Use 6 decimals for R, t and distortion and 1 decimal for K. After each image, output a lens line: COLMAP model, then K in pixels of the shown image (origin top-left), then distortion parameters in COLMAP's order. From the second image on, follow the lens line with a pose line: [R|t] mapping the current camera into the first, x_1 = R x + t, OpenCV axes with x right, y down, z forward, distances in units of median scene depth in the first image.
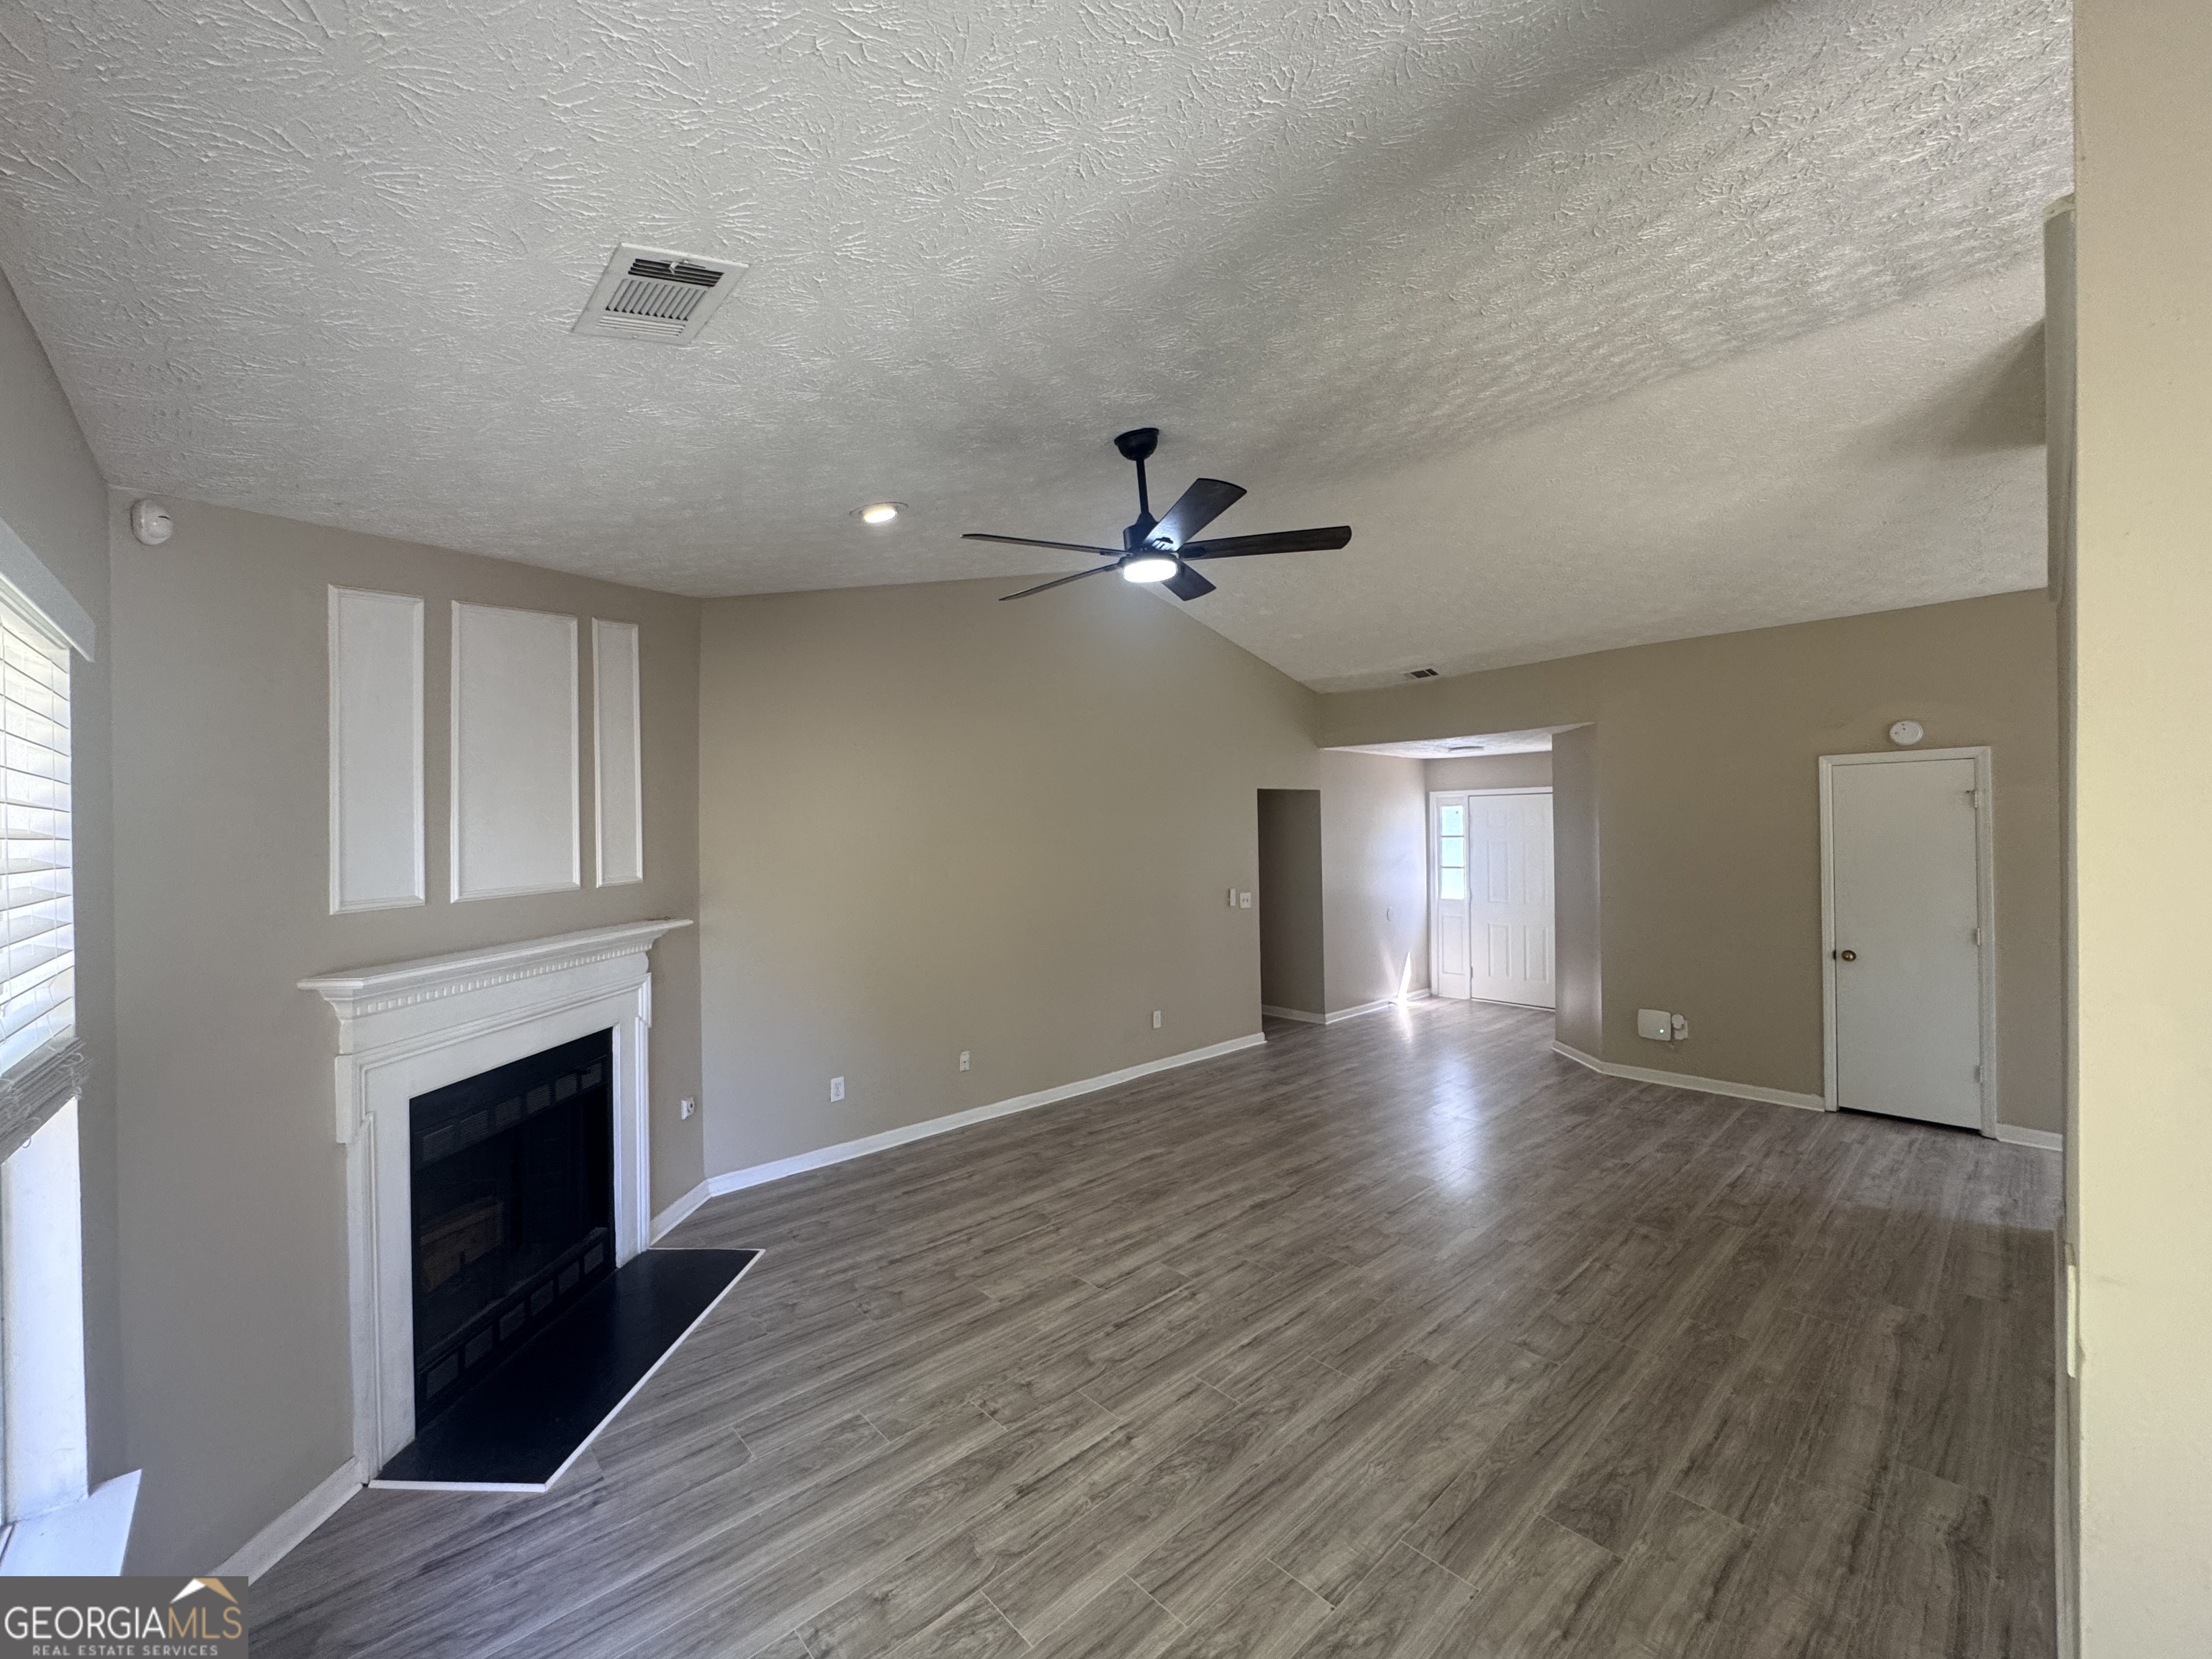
lens RADIAL K [[884.0, 0, 1104.6], [0, 884.0, 830.5], [0, 0, 1]] dist [-0.003573, 0.000301]
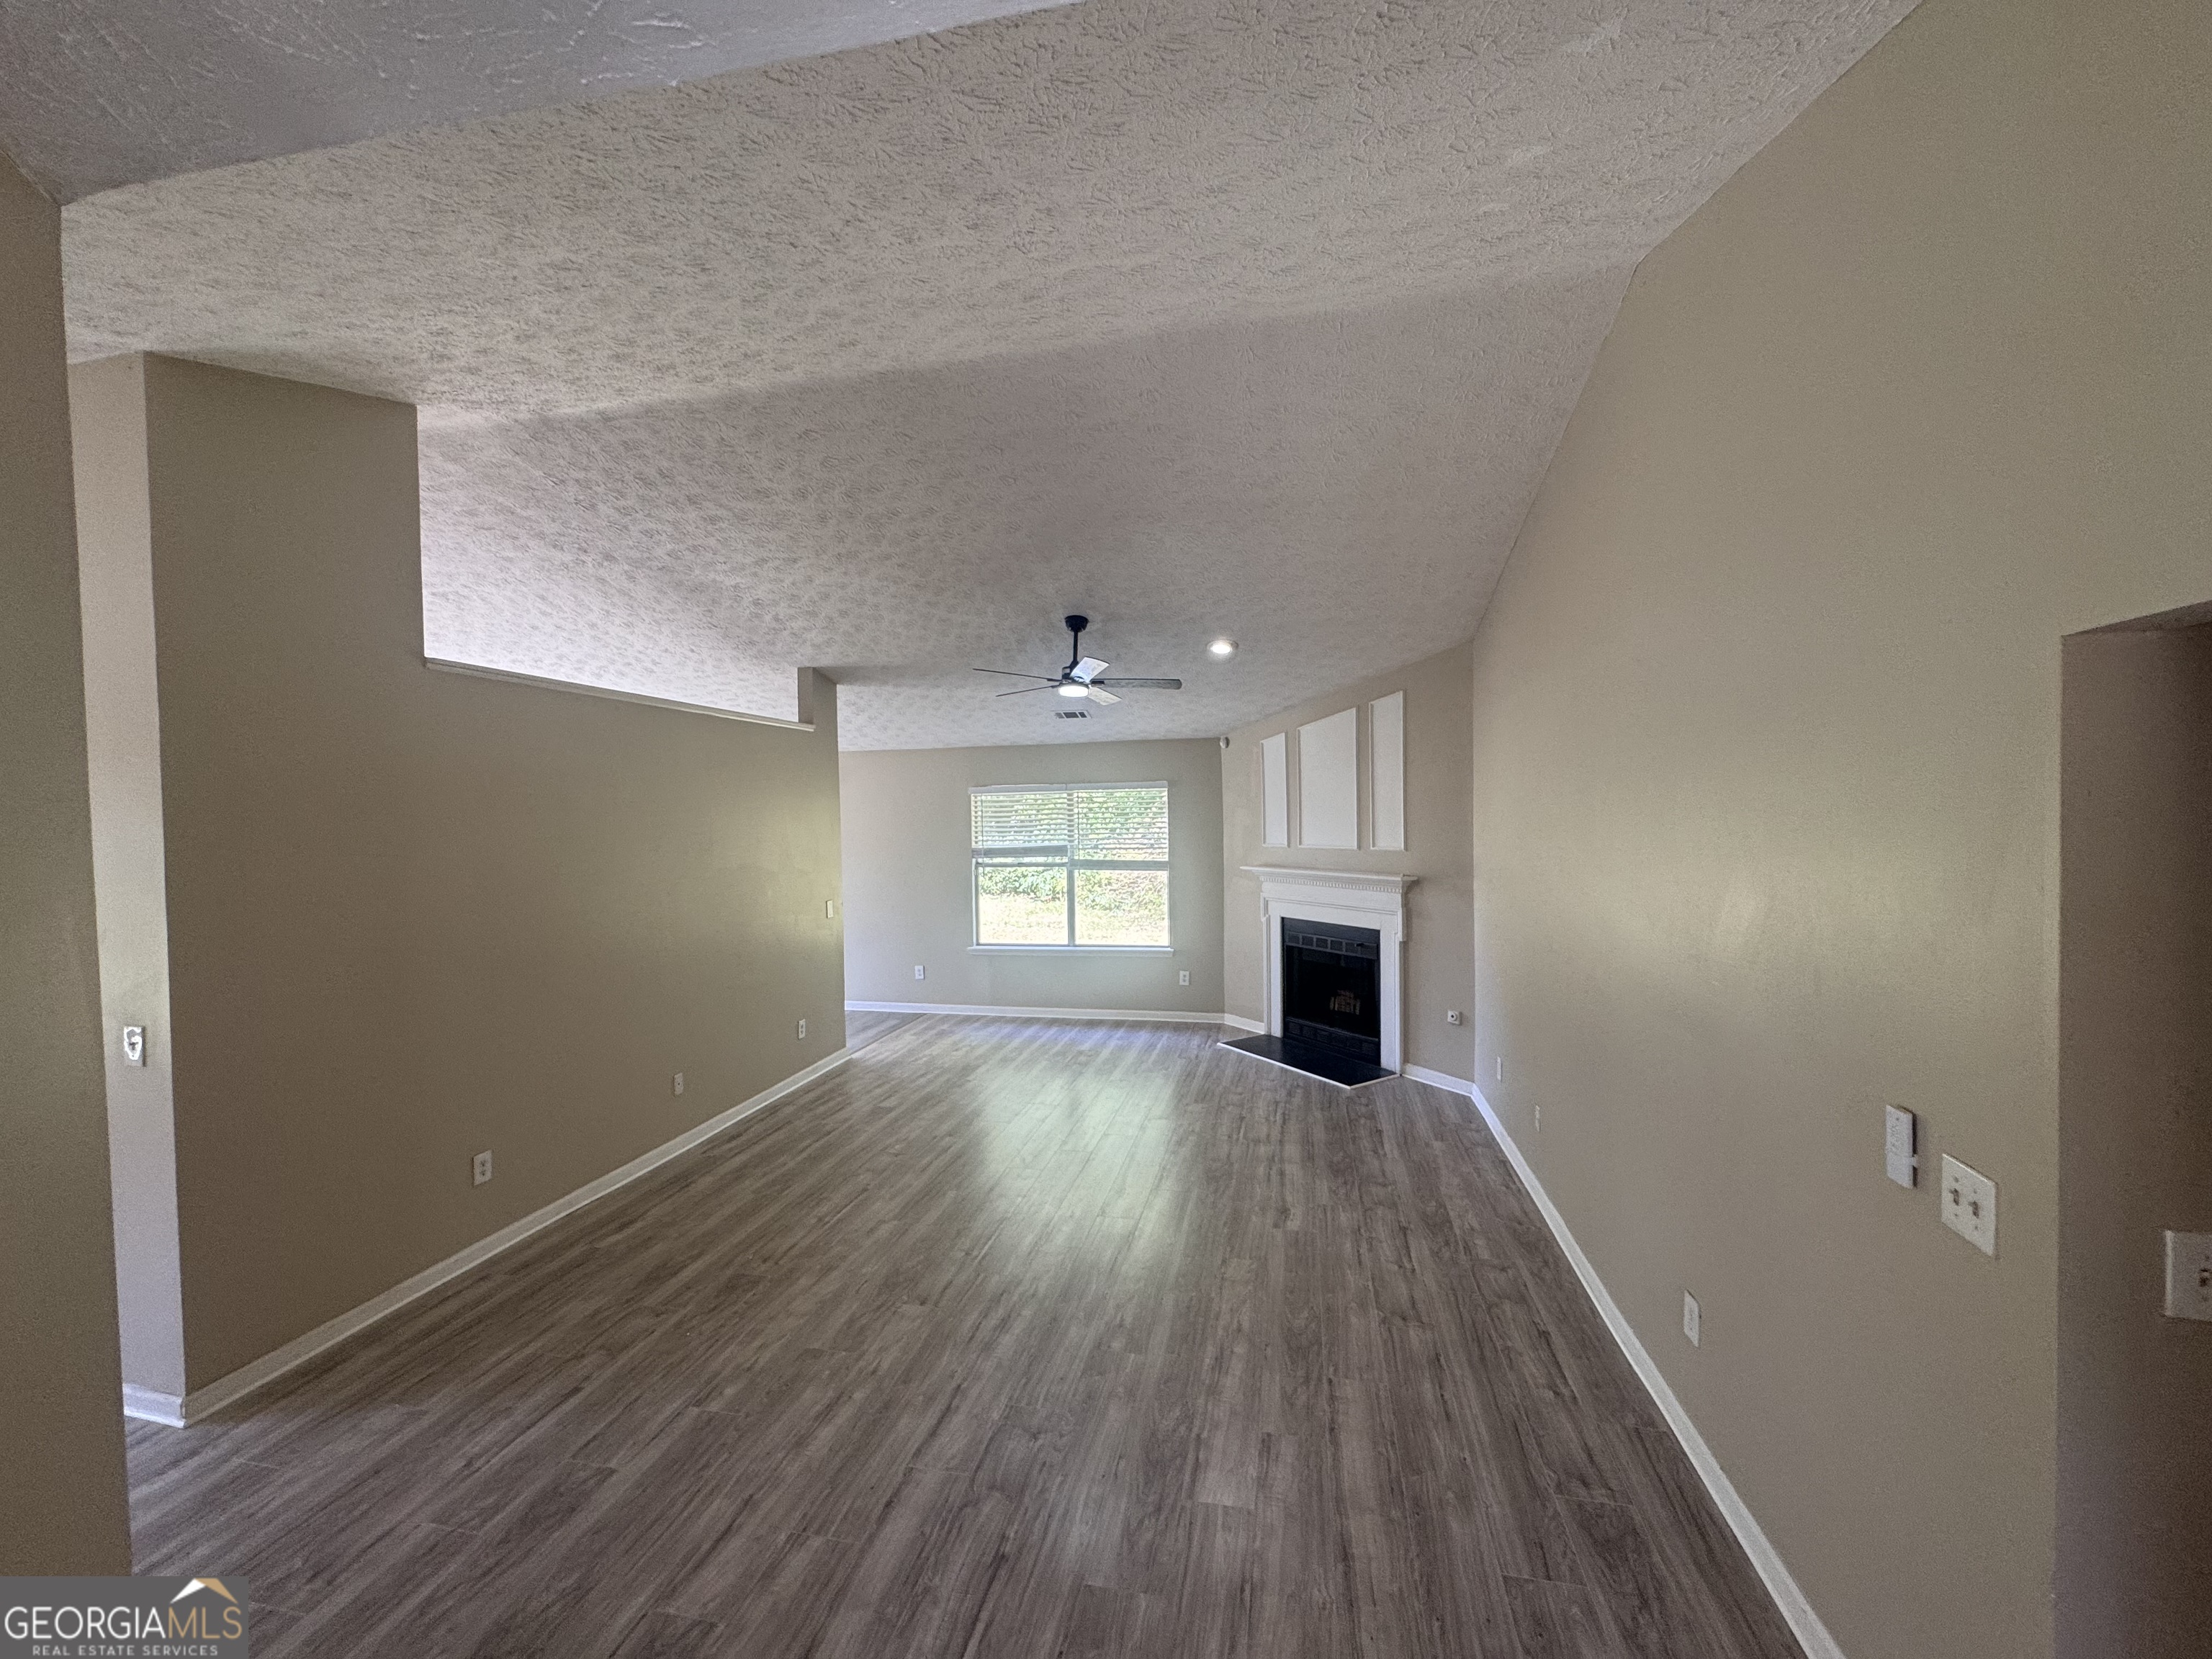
lens RADIAL K [[842.6, 0, 1097.6], [0, 842.6, 837.8], [0, 0, 1]] dist [-0.001480, 0.000084]
pose [[-0.820214, 0.043298, -0.570416, 0.971599], [0.028252, 0.998981, 0.035204, -0.043252], [0.571359, 0.012759, -0.820601, 2.330840]]
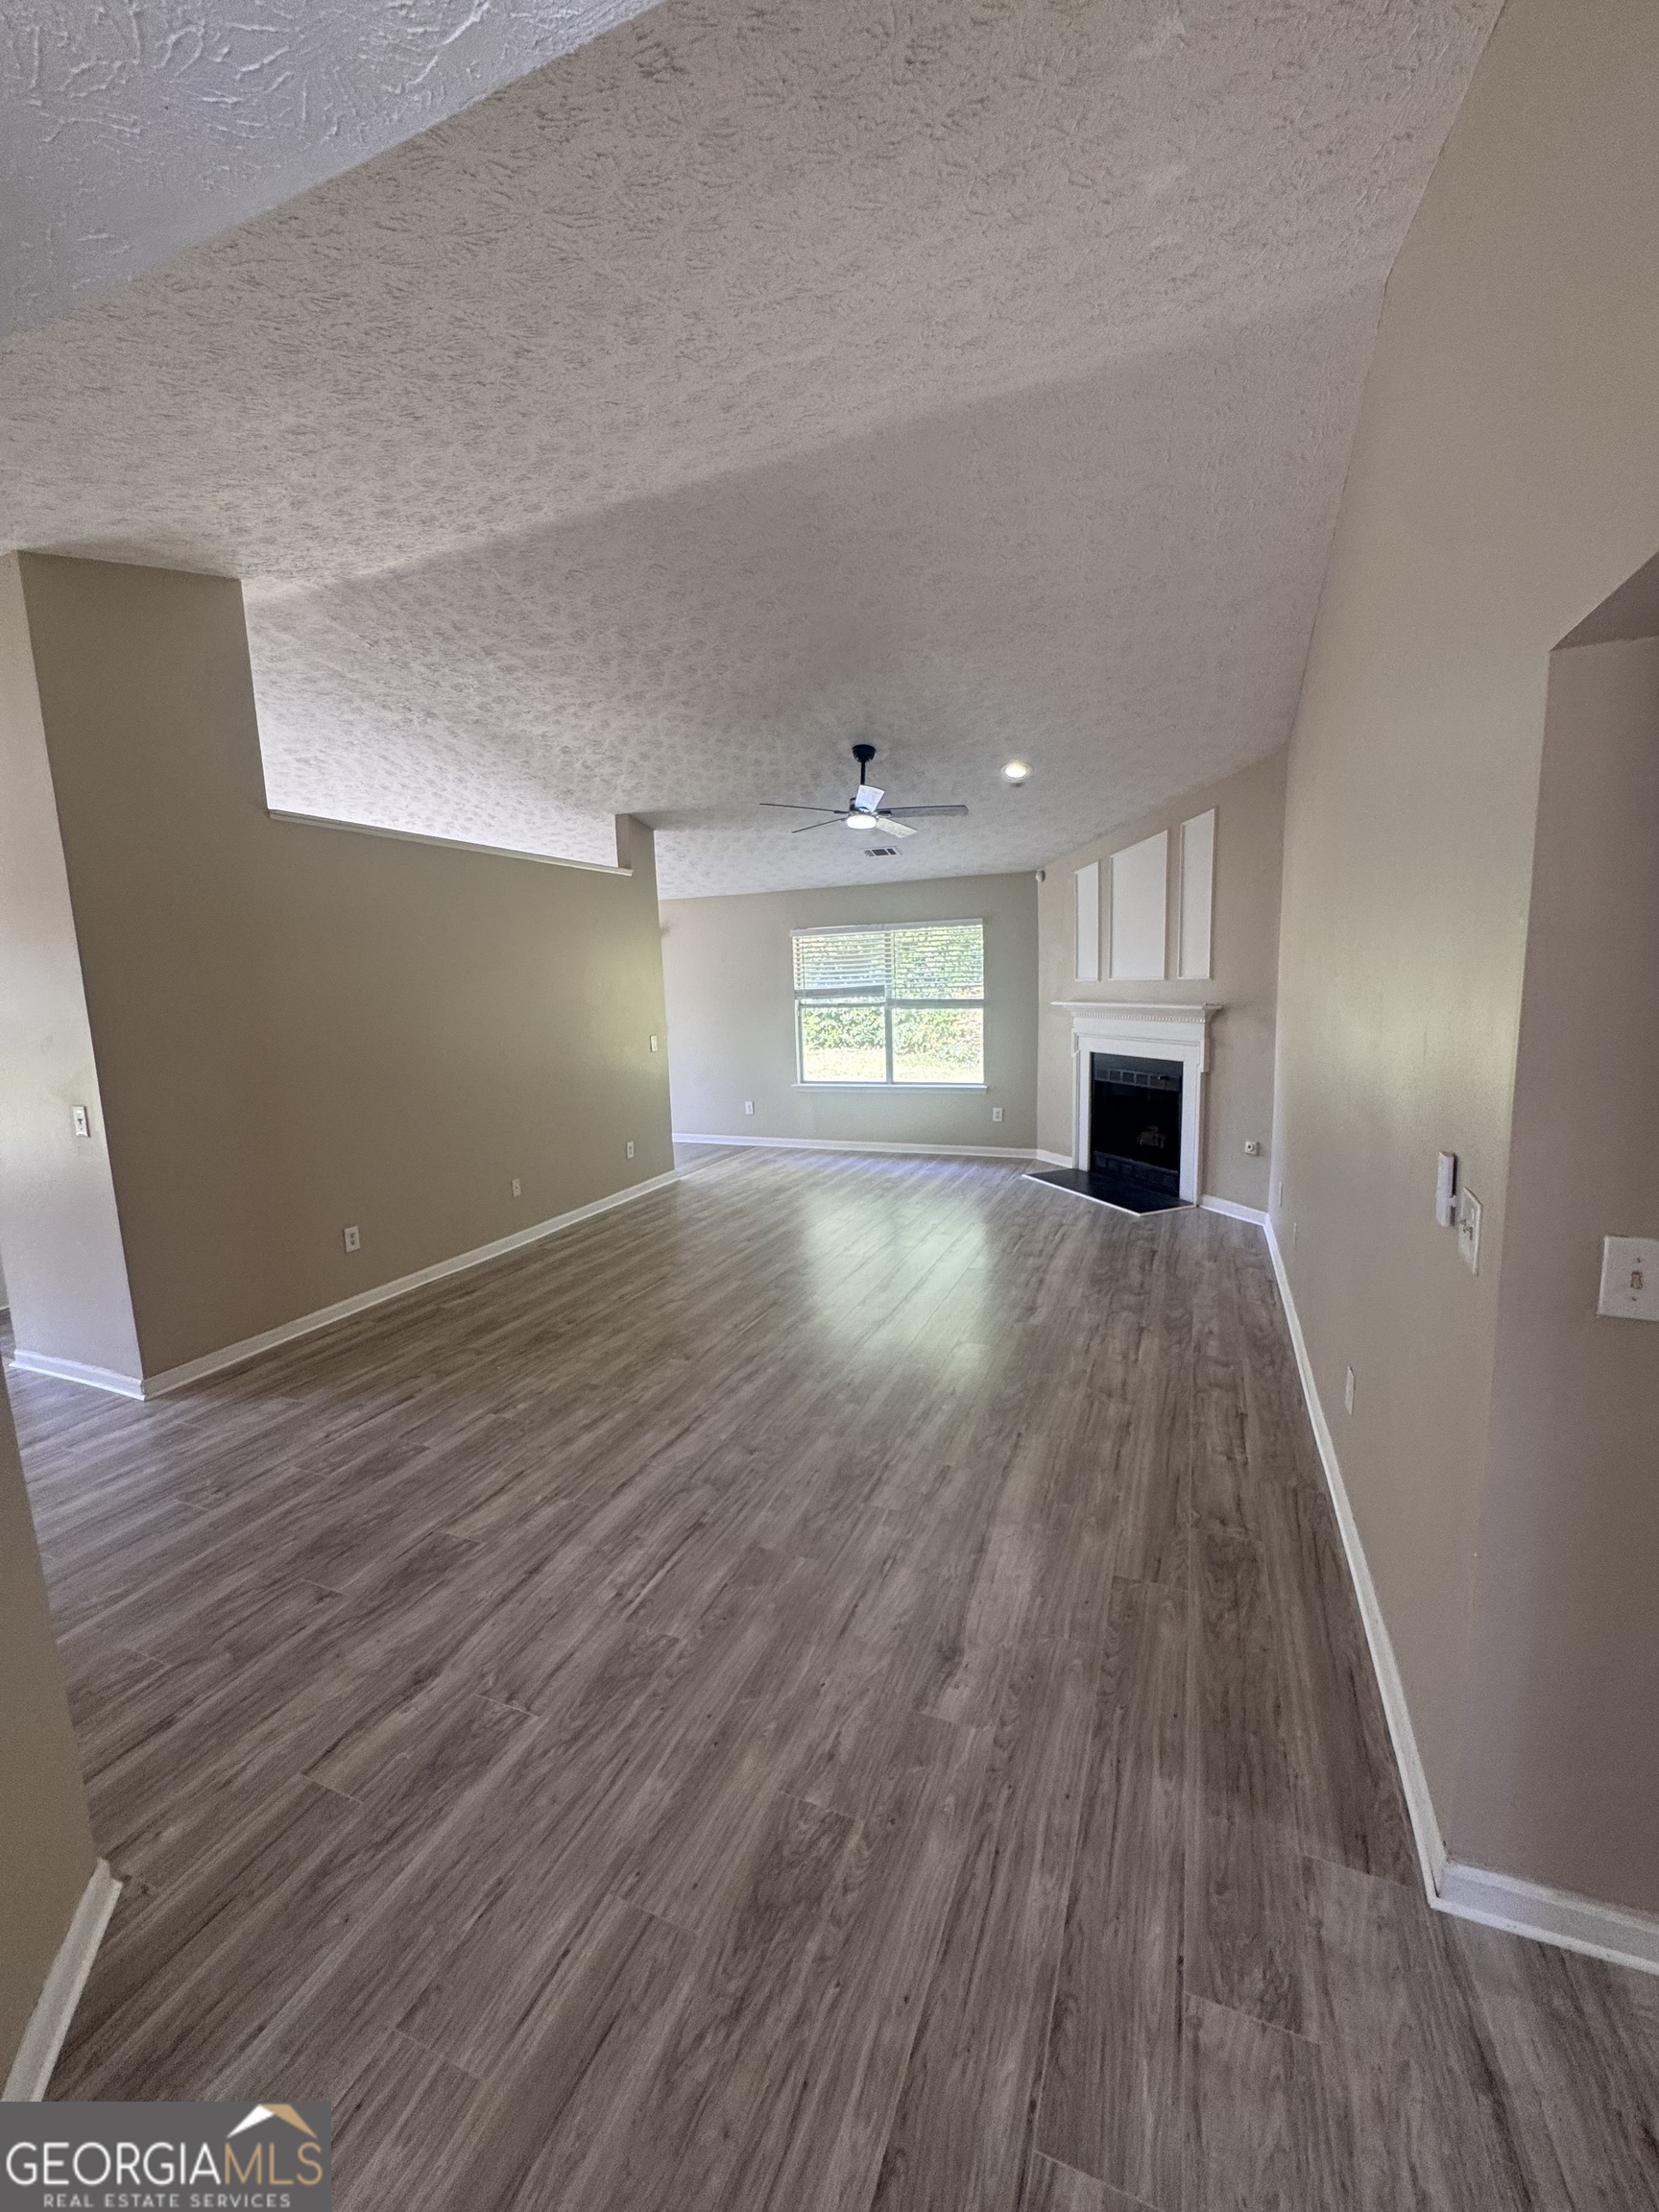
lens RADIAL K [[842.6, 0, 834.4], [0, 842.6, 1101.2], [0, 0, 1]] dist [-0.001480, 0.000084]
pose [[-0.902802, 0.105331, -0.416959, 0.860573], [0.045556, 0.987510, 0.150824, 0.019215], [0.427638, 0.117169, -0.896324, 2.492086]]
